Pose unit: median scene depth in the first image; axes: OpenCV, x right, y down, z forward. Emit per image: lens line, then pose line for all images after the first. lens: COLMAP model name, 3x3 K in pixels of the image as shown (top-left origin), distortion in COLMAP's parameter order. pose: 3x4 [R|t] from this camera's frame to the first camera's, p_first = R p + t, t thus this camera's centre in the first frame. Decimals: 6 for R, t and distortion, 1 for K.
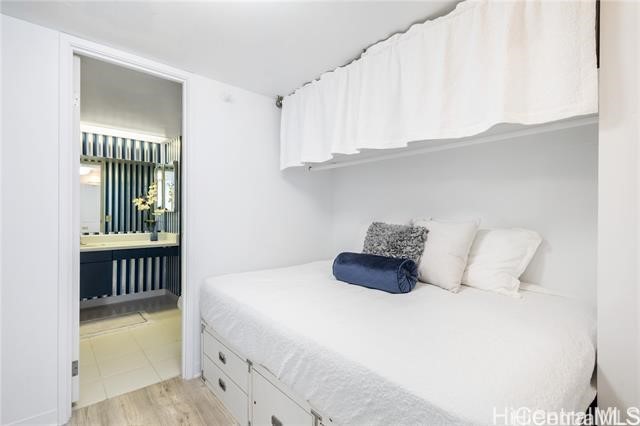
lens RADIAL K [[300.6, 0, 318.1], [0, 300.6, 213.5], [0, 0, 1]] dist [-0.000960, -0.001623]
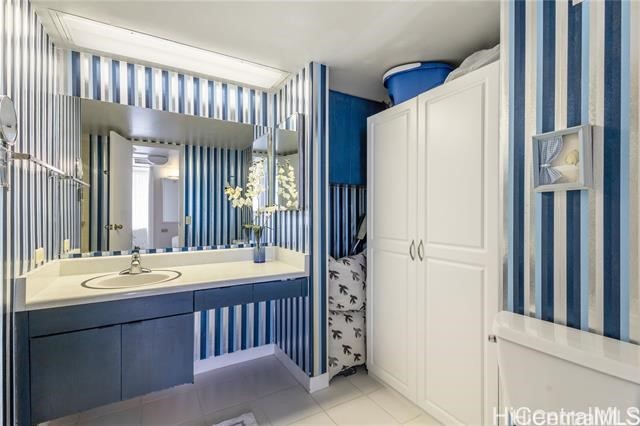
lens RADIAL K [[300.6, 0, 320.4], [0, 300.6, 213.9], [0, 0, 1]] dist [-0.000960, -0.001623]
pose [[0.980194, 0.002160, -0.198026, -0.310881], [-0.002546, 0.999995, -0.001692, 0.001046], [0.198021, 0.002163, 0.980195, 0.453038]]
